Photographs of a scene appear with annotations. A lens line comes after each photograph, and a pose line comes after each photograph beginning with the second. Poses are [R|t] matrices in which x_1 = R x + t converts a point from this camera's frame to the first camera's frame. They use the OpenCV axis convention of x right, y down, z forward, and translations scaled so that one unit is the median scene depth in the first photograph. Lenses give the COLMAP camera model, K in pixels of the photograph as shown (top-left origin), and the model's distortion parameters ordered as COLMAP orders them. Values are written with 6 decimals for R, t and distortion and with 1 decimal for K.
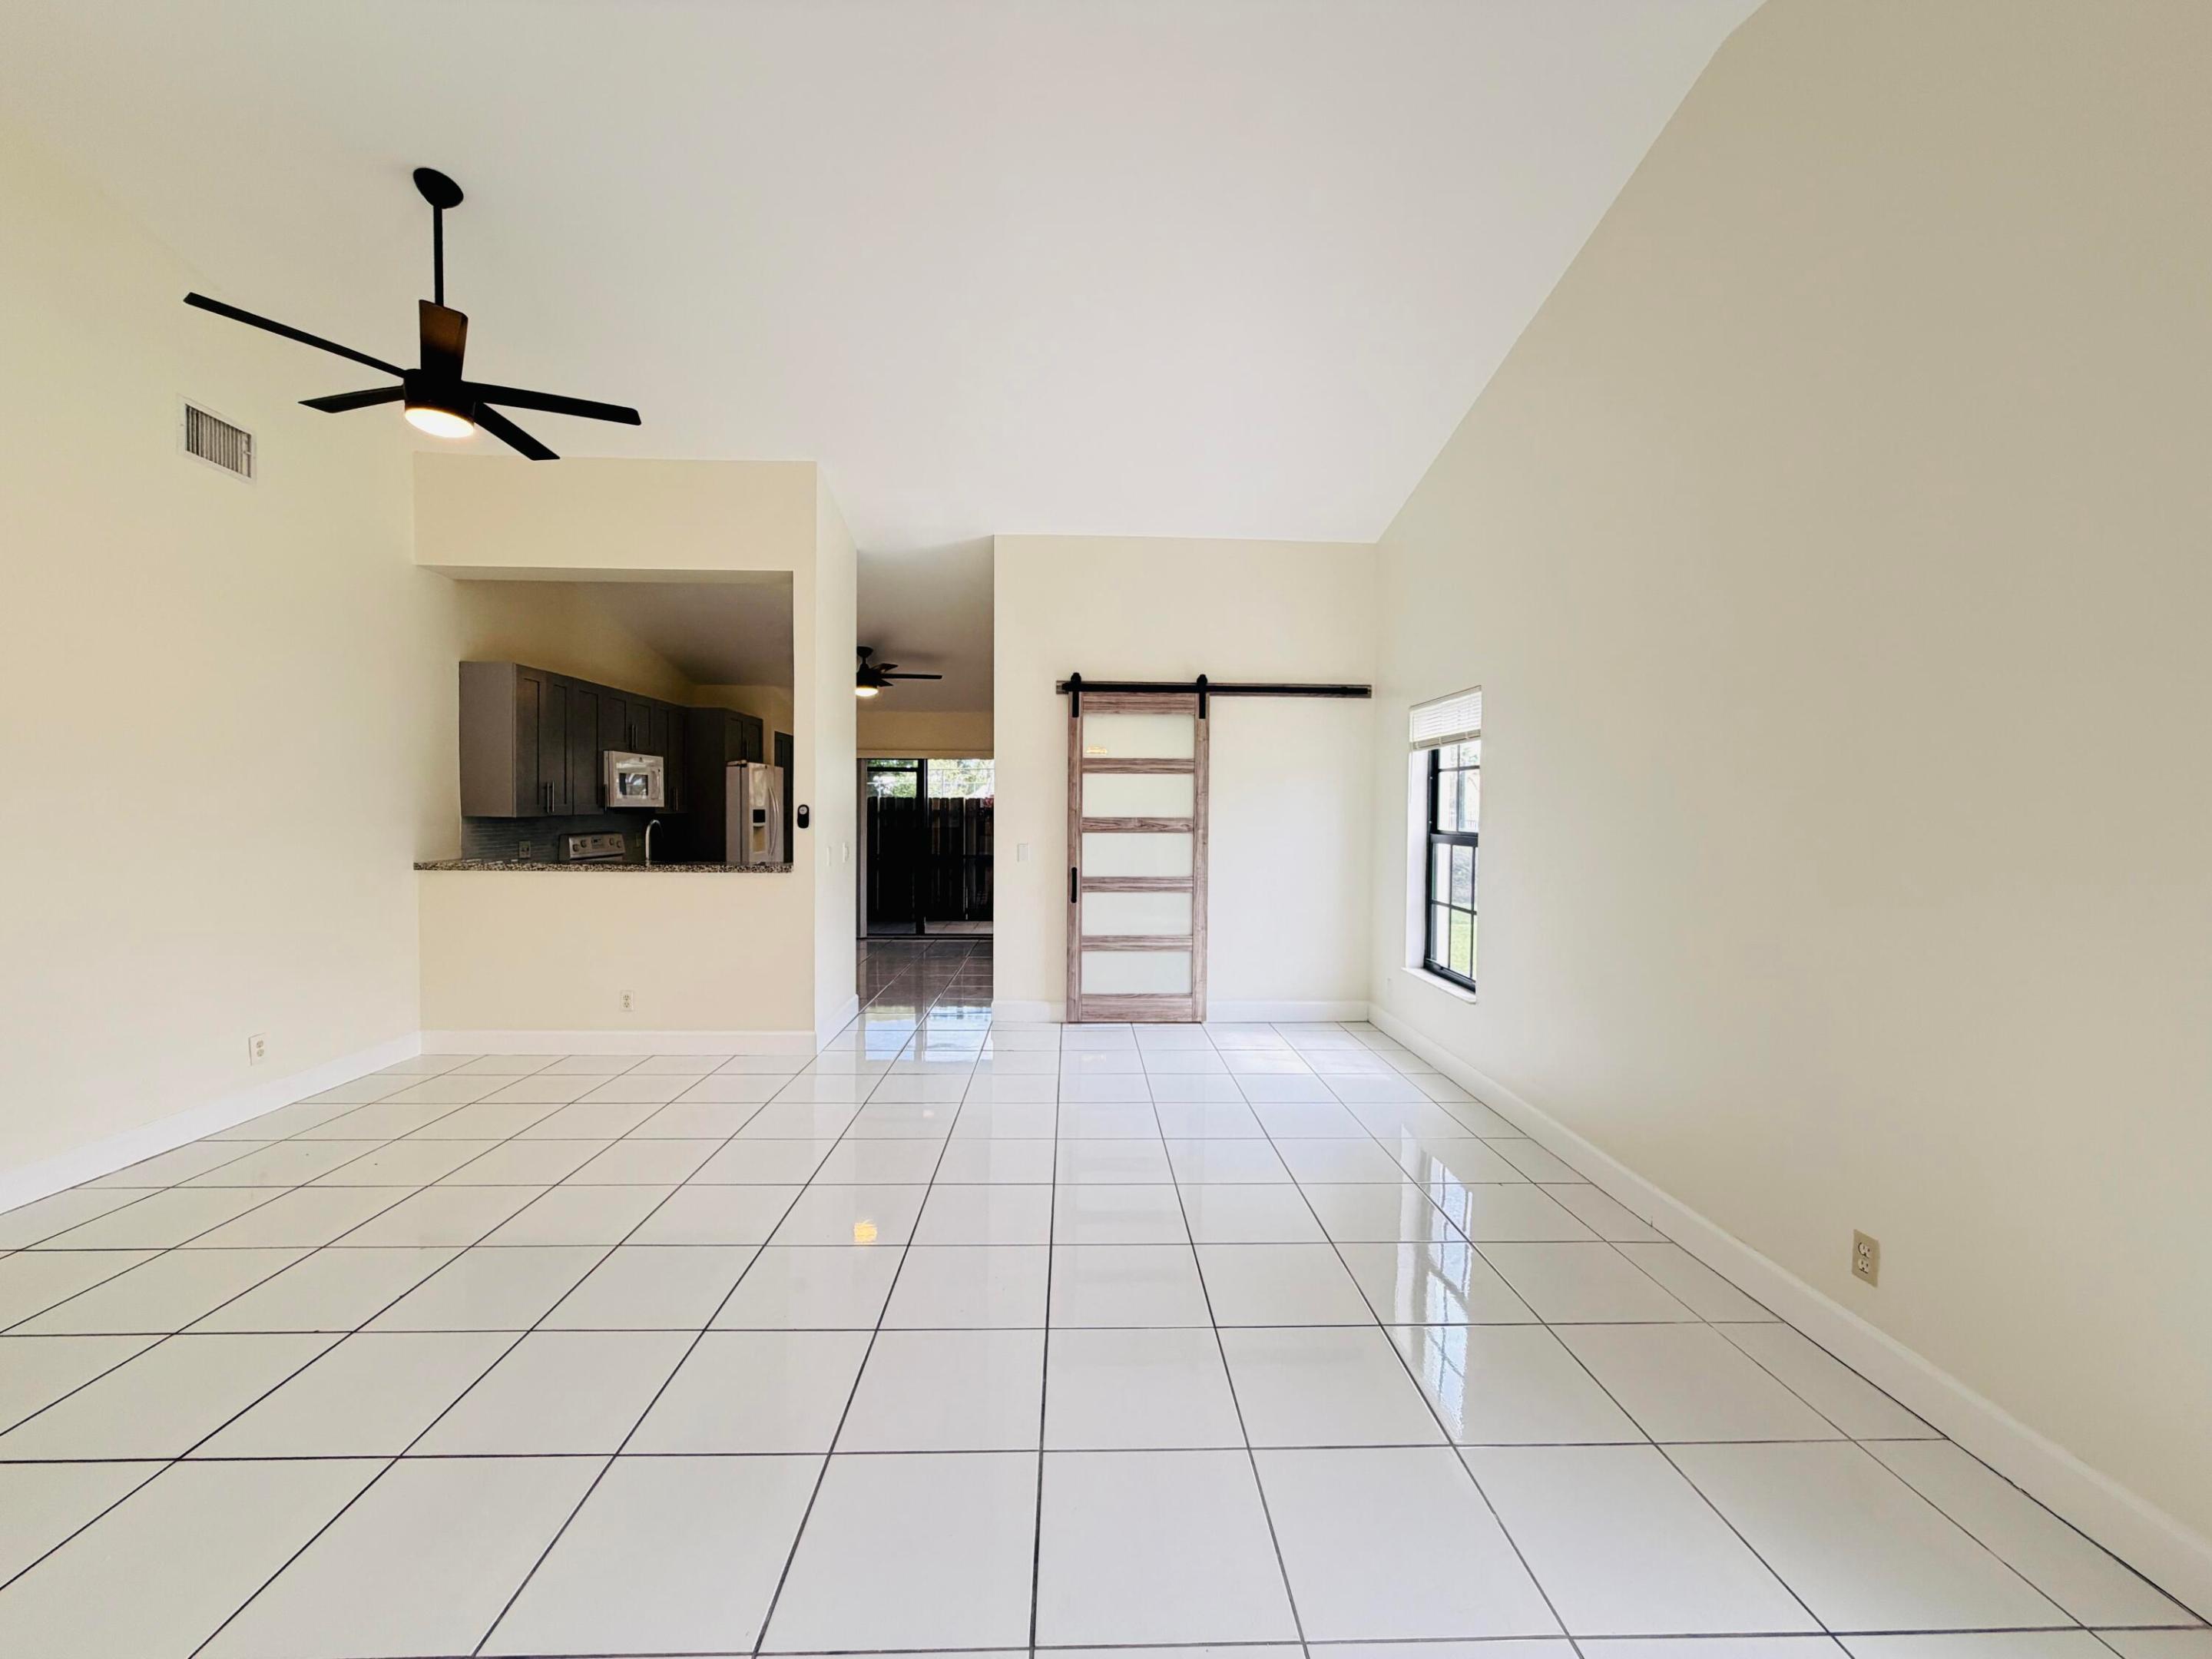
lens RADIAL K [[881.0, 0, 1096.7], [0, 881.0, 831.3], [0, 0, 1]] dist [0.000302, 0.000090]
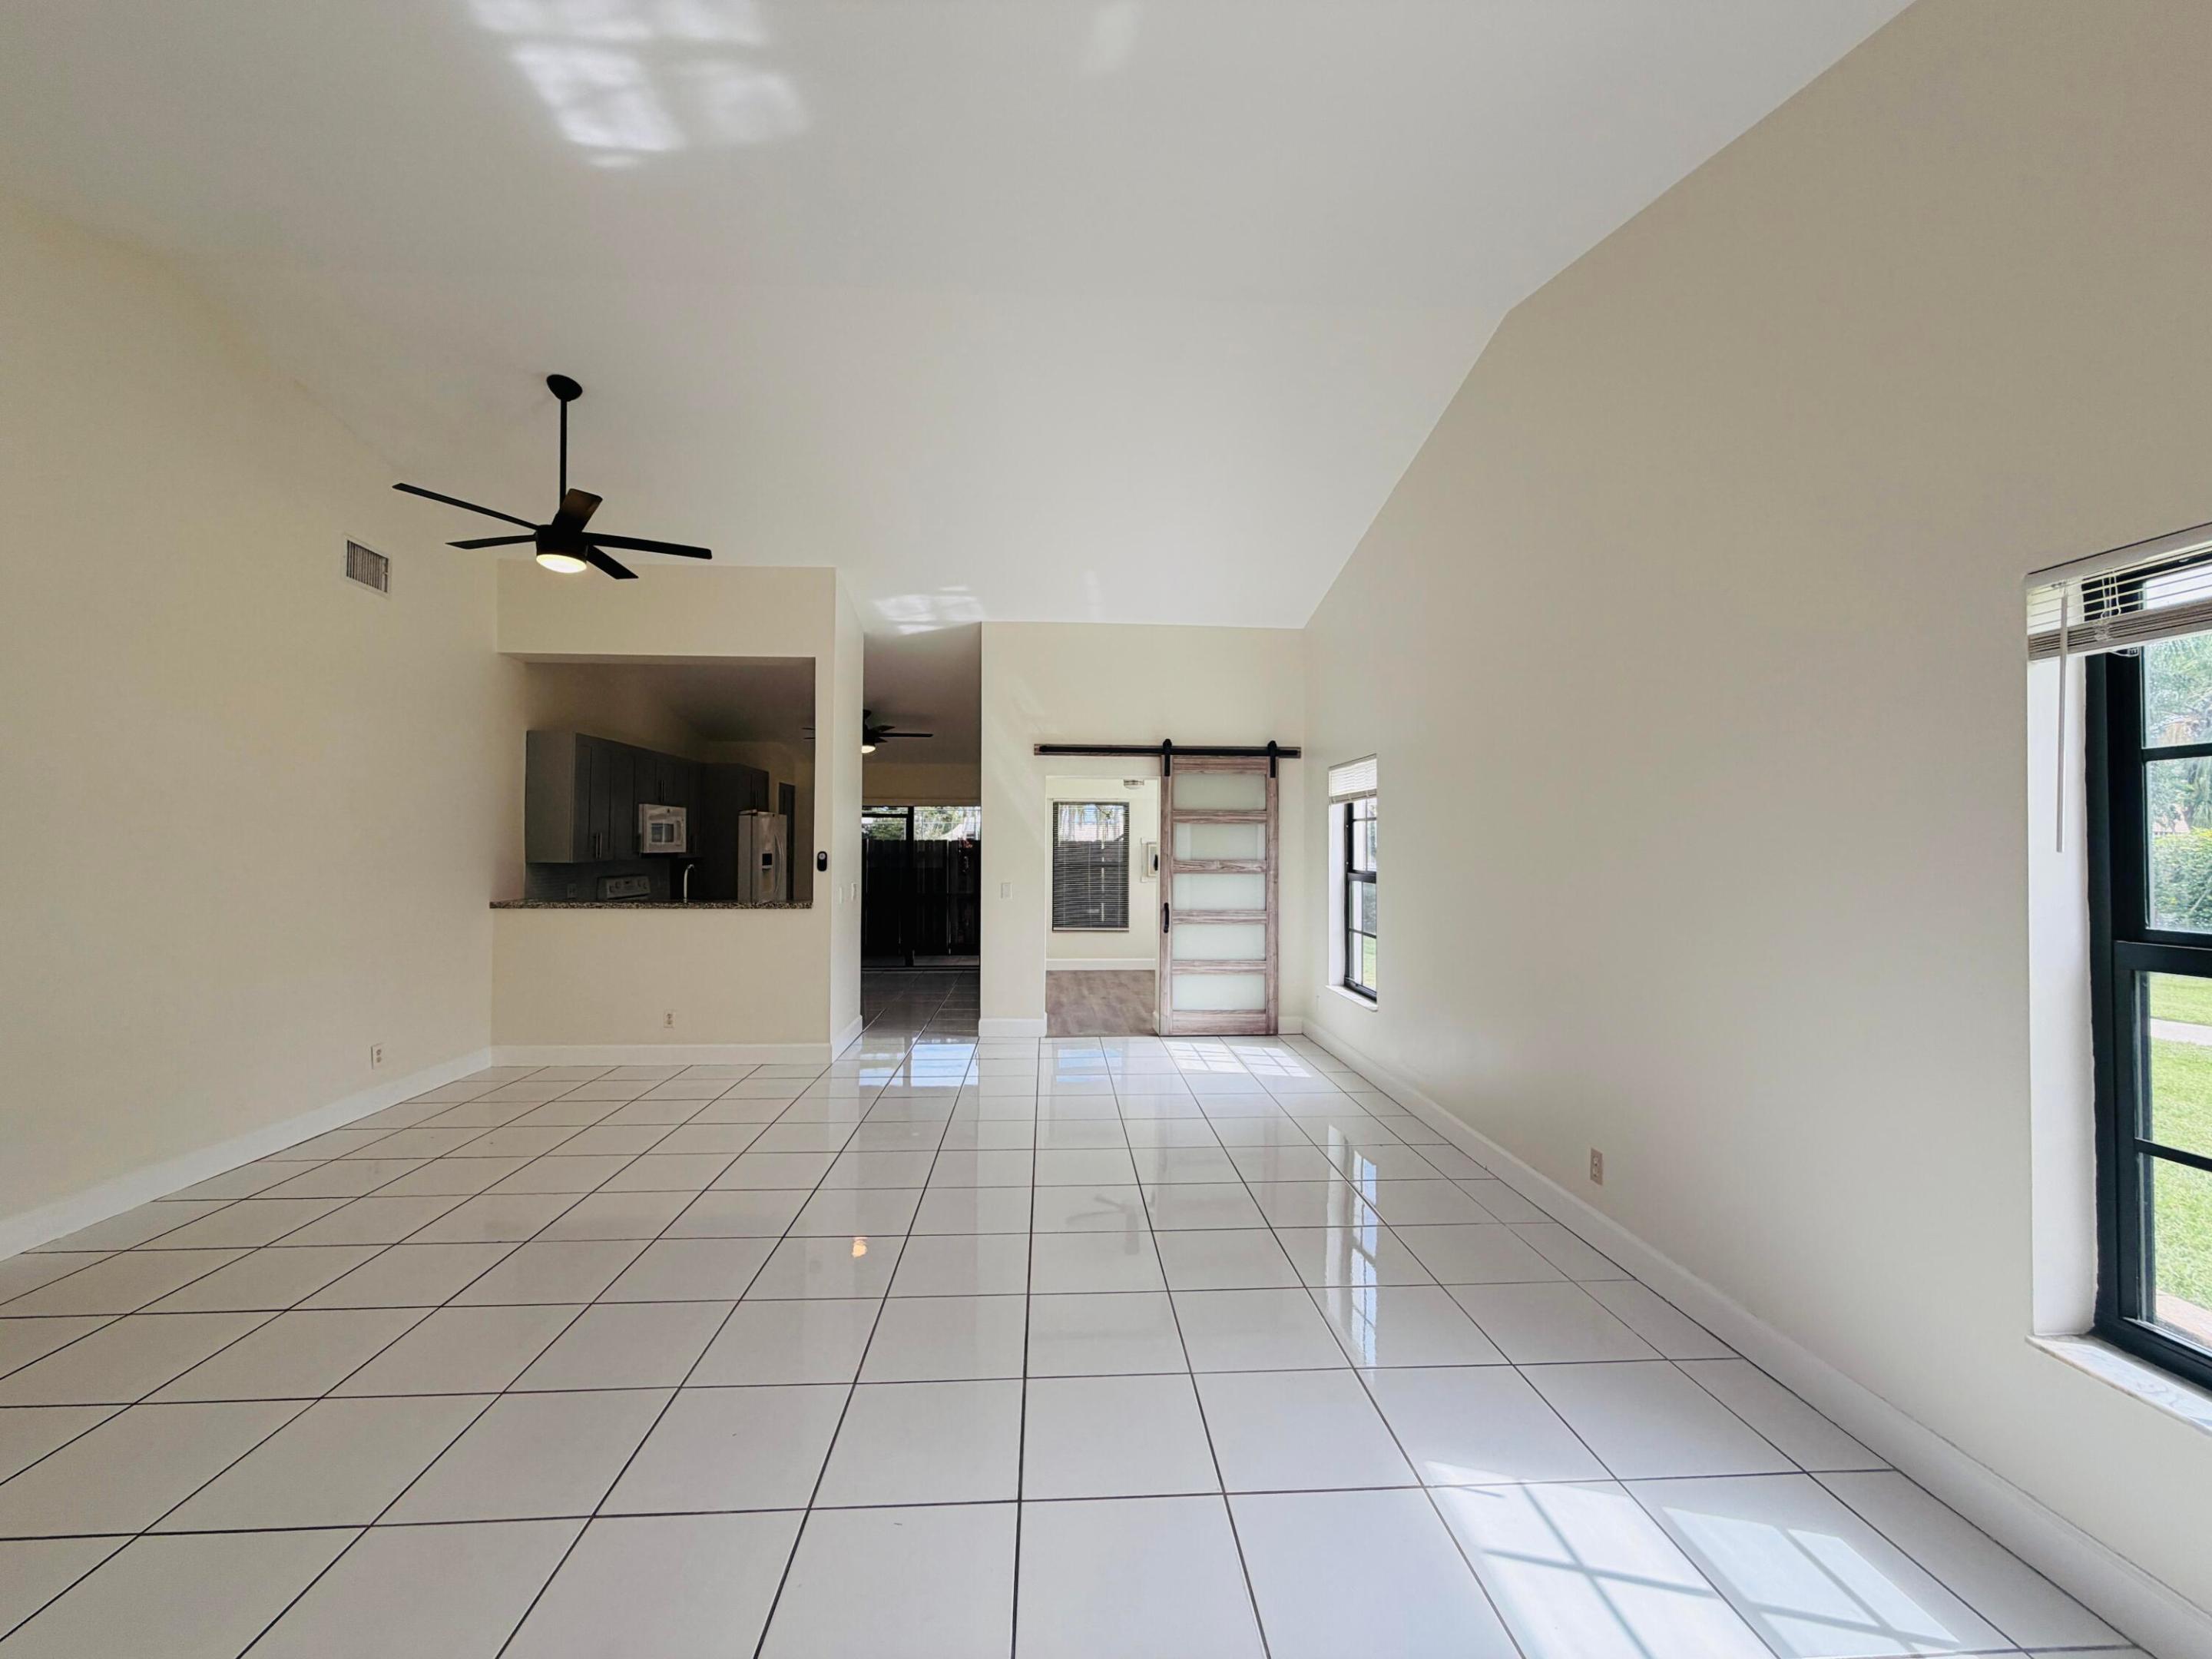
lens RADIAL K [[881.0, 0, 1096.7], [0, 881.0, 831.3], [0, 0, 1]] dist [0.000302, 0.000090]
pose [[0.999638, -0.004096, 0.026608, 0.005904], [0.005251, 0.999040, -0.043502, -0.003472], [-0.026405, 0.043626, 0.998699, -0.190973]]
